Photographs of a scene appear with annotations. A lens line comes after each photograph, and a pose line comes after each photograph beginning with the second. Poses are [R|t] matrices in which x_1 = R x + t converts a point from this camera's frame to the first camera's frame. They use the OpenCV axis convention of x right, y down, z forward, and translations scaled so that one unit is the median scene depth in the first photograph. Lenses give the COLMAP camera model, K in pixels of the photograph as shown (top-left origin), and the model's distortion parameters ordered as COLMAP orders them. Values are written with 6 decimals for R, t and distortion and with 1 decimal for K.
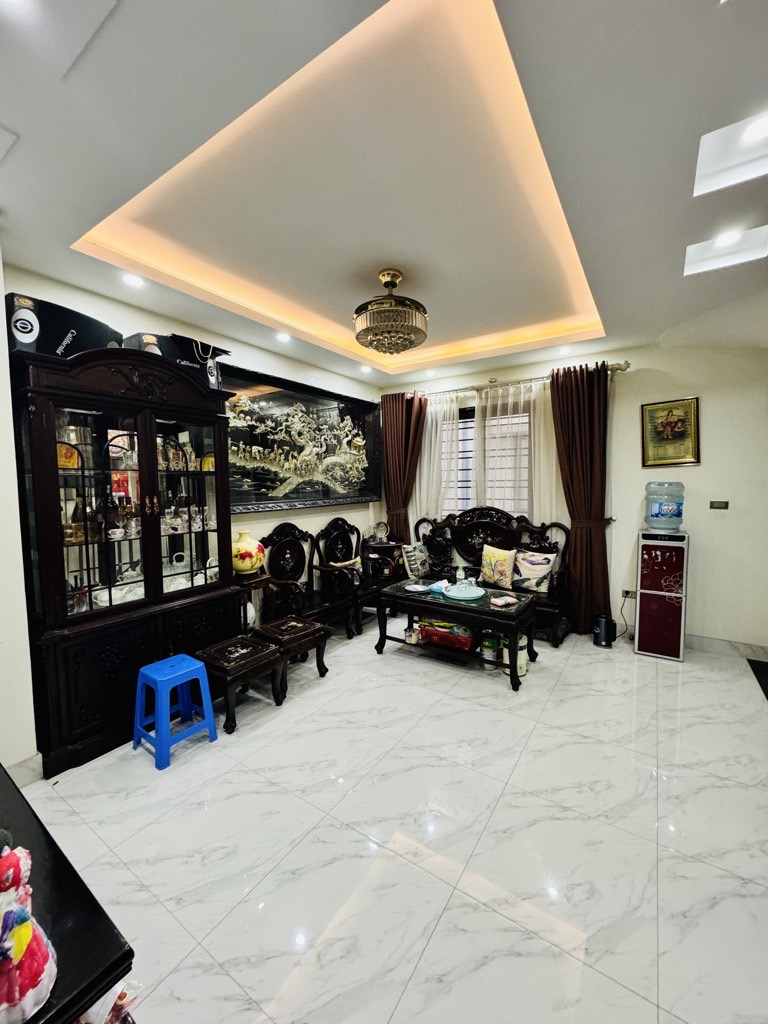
lens RADIAL K [[407.8, 0, 384.7], [0, 407.8, 509.2], [0, 0, 1]] dist [-0.002472, -0.000003]
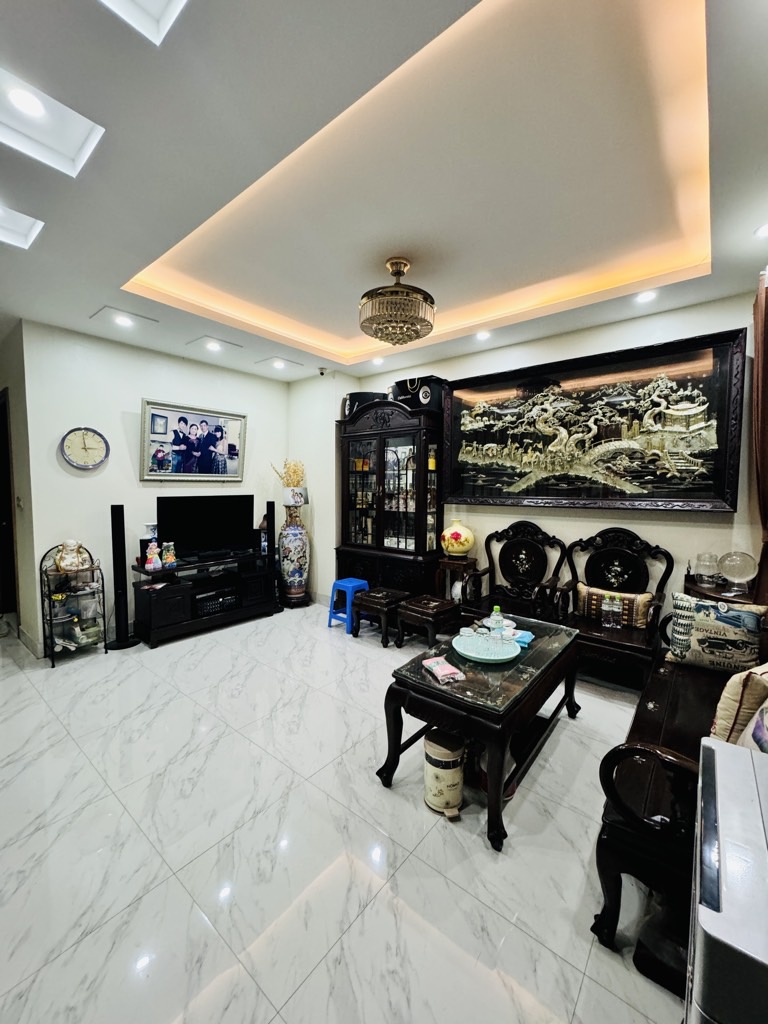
lens RADIAL K [[407.8, 0, 384.0], [0, 407.8, 508.8], [0, 0, 1]] dist [-0.002472, -0.000003]
pose [[-0.095967, 0.066860, -0.993136, 0.738331], [-0.072323, 0.994636, 0.073950, -0.042026], [0.992754, 0.078923, -0.090617, 0.791185]]
